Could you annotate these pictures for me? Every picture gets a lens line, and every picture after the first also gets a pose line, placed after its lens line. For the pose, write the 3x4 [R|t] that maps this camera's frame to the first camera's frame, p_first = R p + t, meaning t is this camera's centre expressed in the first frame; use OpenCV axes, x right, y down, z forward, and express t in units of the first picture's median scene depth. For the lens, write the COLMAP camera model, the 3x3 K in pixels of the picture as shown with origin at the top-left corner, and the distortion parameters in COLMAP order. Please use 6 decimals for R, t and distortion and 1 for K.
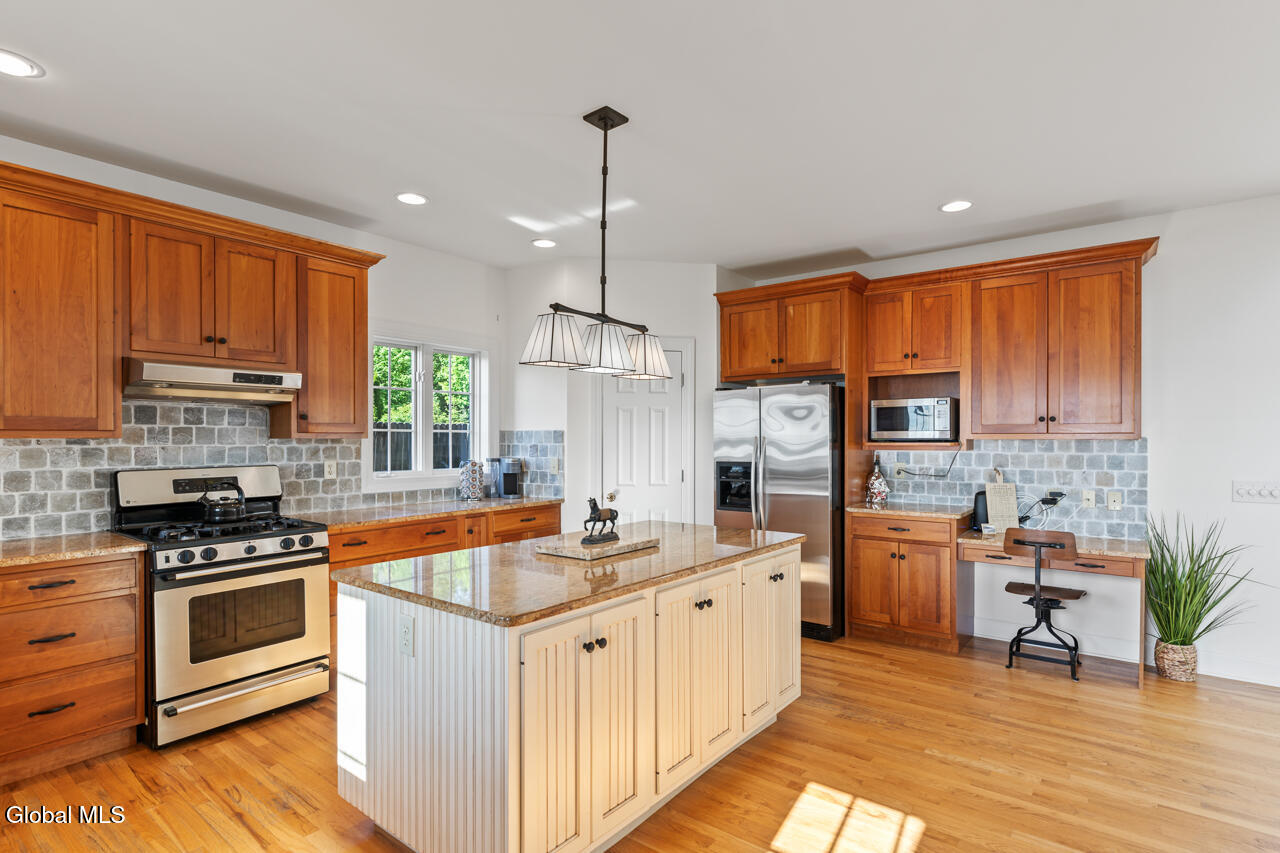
lens RADIAL K [[639.3, 0, 638.2], [0, 639.3, 440.1], [0, 0, 1]] dist [-0.001221, -0.000575]
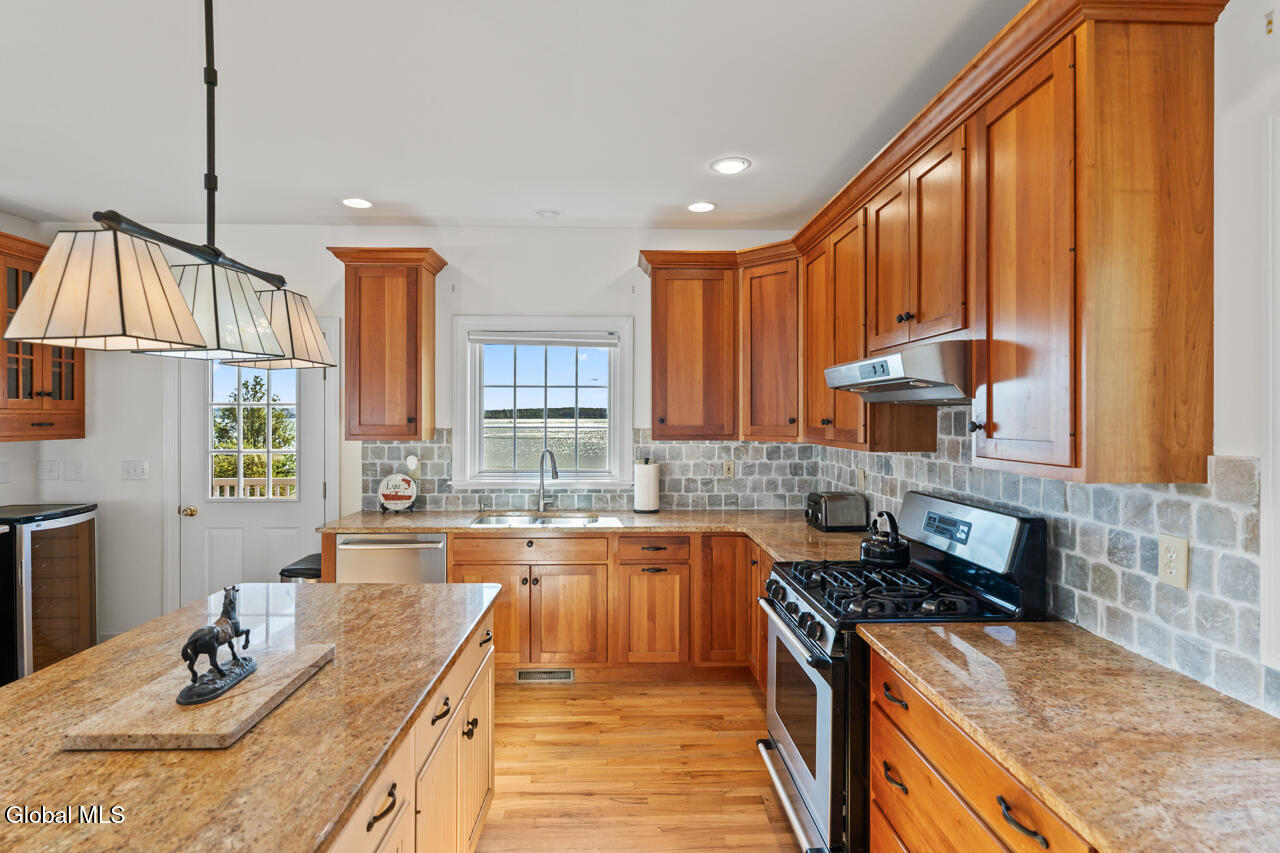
lens RADIAL K [[629.6, 0, 640.0], [0, 629.6, 426.5], [0, 0, 1]] dist [0.001730, 0.000379]
pose [[-0.767692, 0.010453, -0.640733, 0.002572], [-0.001308, 0.999839, 0.017878, -0.043807], [0.640817, 0.014563, -0.767555, 1.180169]]
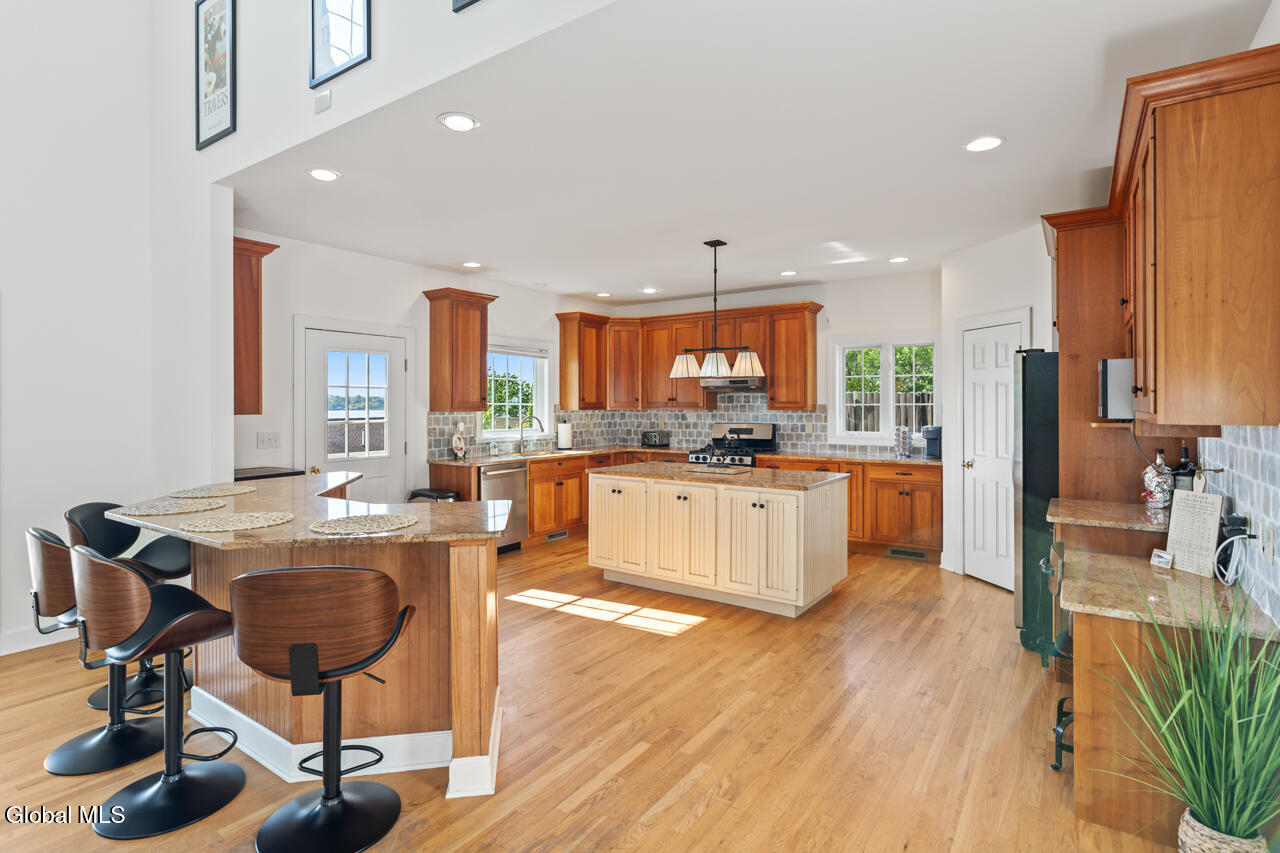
lens RADIAL K [[629.9, 0, 643.2], [0, 629.9, 406.6], [0, 0, 1]] dist [-0.000115, -0.000035]
pose [[0.054219, 0.004193, -0.998520, 1.304664], [0.001485, 0.999990, 0.004280, -0.021711], [0.998528, -0.001715, 0.054212, 0.500050]]
